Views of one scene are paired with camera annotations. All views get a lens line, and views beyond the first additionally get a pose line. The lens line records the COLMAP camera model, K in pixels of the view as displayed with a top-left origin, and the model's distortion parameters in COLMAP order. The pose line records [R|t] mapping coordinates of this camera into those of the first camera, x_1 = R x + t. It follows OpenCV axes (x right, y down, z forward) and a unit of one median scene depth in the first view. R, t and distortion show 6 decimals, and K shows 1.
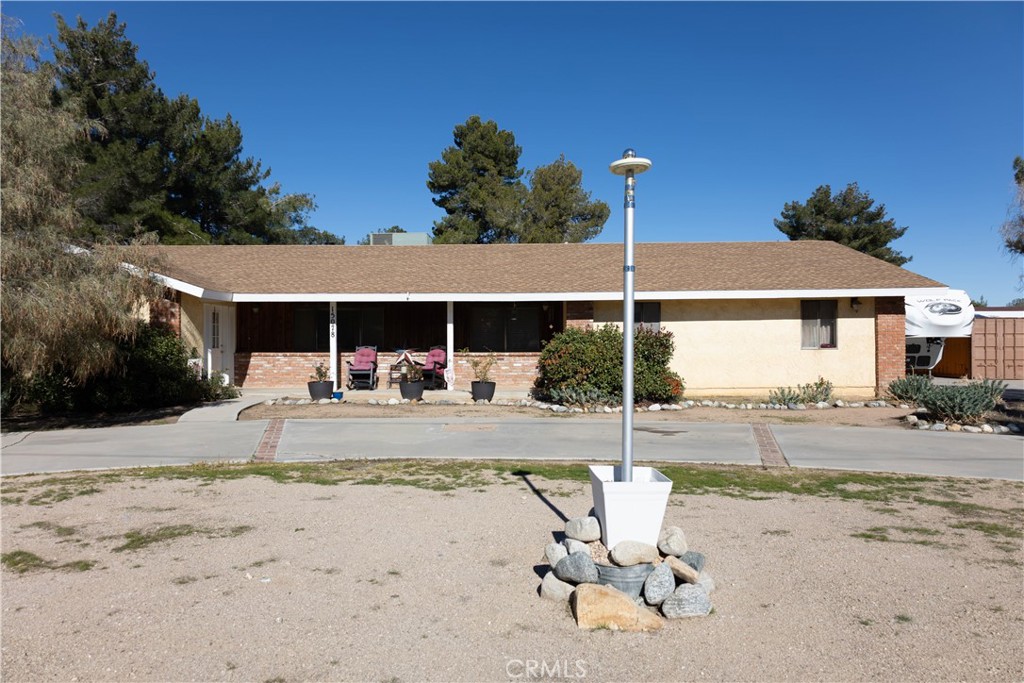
lens RADIAL K [[706.0, 0, 512.0], [0, 706.0, 341.5], [0, 0, 1]] dist [0.001417, -0.000652]
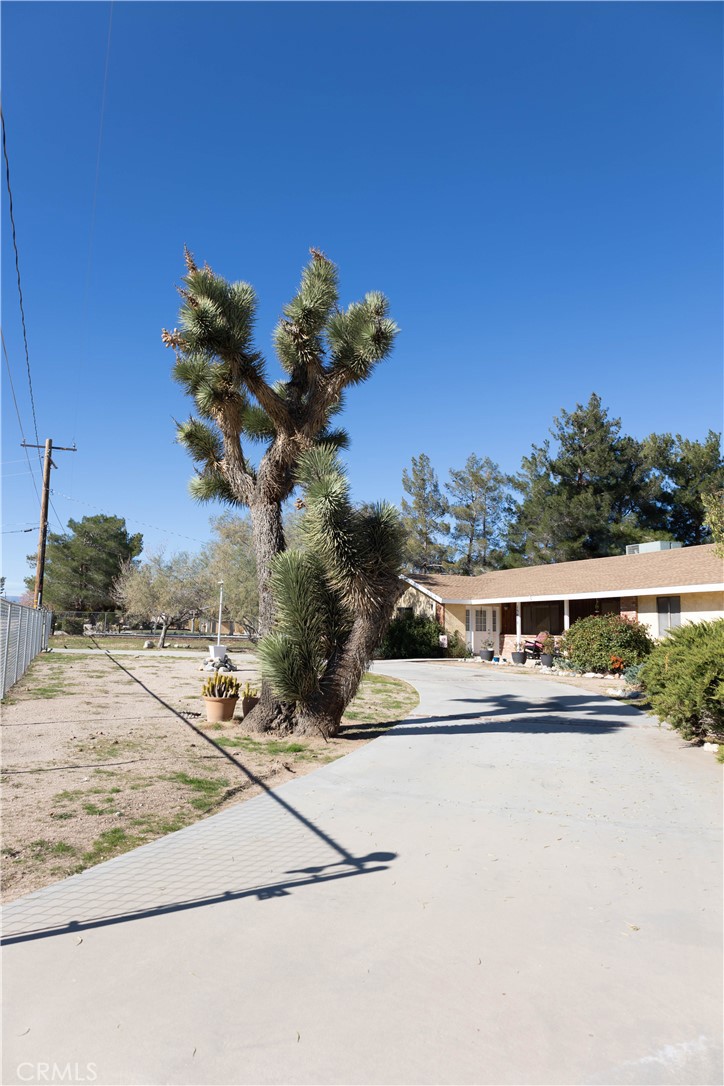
lens RADIAL K [[736.9, 0, 362.0], [0, 736.9, 543.0], [0, 0, 1]] dist [0.004697, 0.000433]
pose [[0.357342, -0.097110, -0.928911, 1.176182], [-0.001637, 0.994513, -0.104598, -0.014311], [0.933972, 0.038898, 0.355223, 0.077144]]
